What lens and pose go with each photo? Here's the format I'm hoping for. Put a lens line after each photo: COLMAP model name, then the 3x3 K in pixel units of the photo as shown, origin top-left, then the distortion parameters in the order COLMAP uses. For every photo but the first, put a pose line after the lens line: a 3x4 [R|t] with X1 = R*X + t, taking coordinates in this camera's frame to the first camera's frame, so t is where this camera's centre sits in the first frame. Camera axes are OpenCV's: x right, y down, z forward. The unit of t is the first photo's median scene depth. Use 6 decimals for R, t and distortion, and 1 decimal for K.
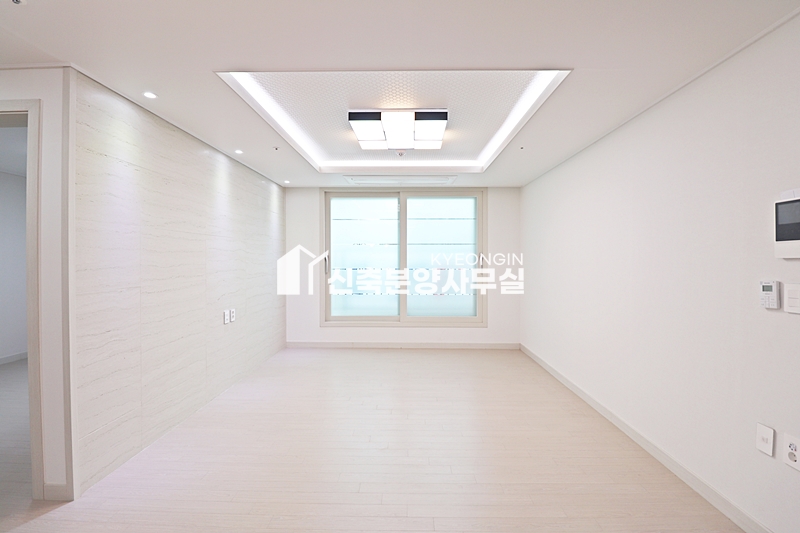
lens RADIAL K [[373.1, 0, 404.6], [0, 373.1, 262.3], [0, 0, 1]] dist [0.000024, -0.012409]
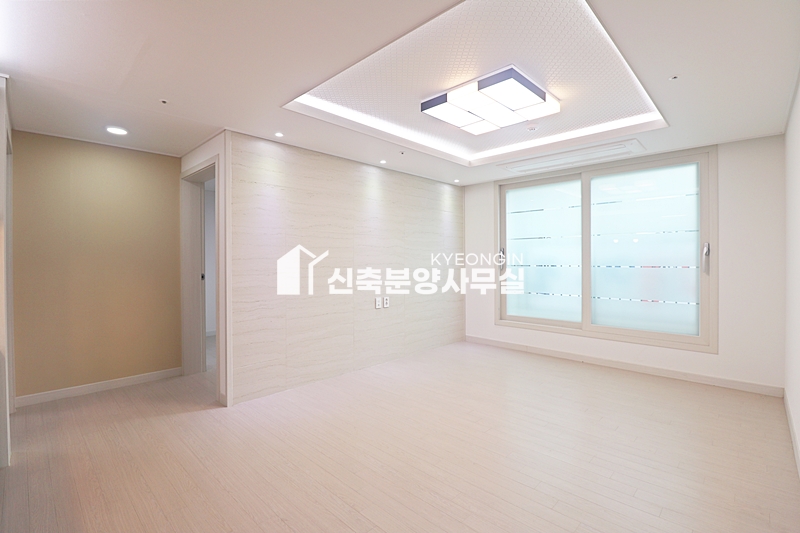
lens RADIAL K [[370.2, 0, 402.8], [0, 370.2, 261.2], [0, 0, 1]] dist [0.000911, -0.012729]
pose [[0.728618, -0.000485, -0.684920, 0.283763], [-0.003259, 0.999986, -0.004174, 0.013748], [0.684913, 0.005274, 0.728606, 0.143553]]
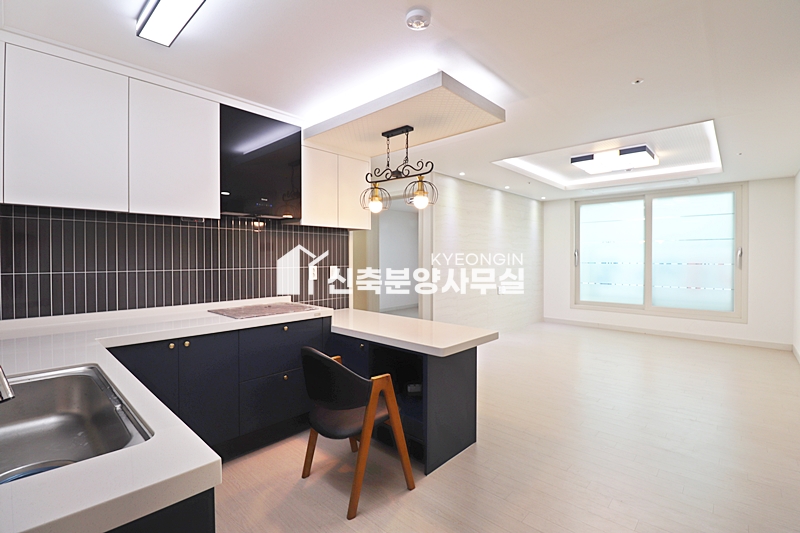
lens RADIAL K [[370.2, 0, 402.8], [0, 370.2, 261.2], [0, 0, 1]] dist [0.000911, -0.012729]
pose [[0.745501, 0.006788, -0.666470, 0.203509], [-0.004714, 0.999977, 0.004912, 0.011000], [0.666488, -0.000520, 0.745515, -0.347313]]
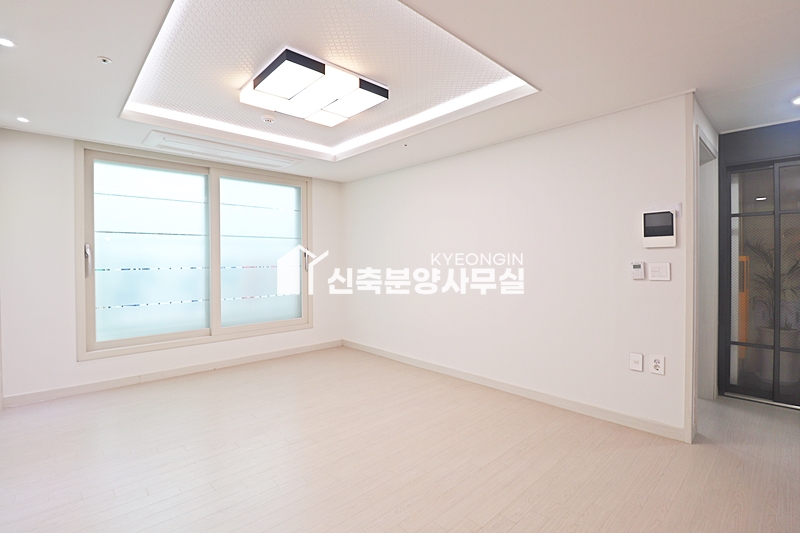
lens RADIAL K [[373.1, 0, 404.6], [0, 373.1, 262.3], [0, 0, 1]] dist [0.000024, -0.012409]
pose [[0.716973, -0.011193, 0.697011, -0.287945], [0.013034, 0.999912, 0.002650, 0.011636], [-0.696979, 0.007185, 0.717056, 0.181216]]
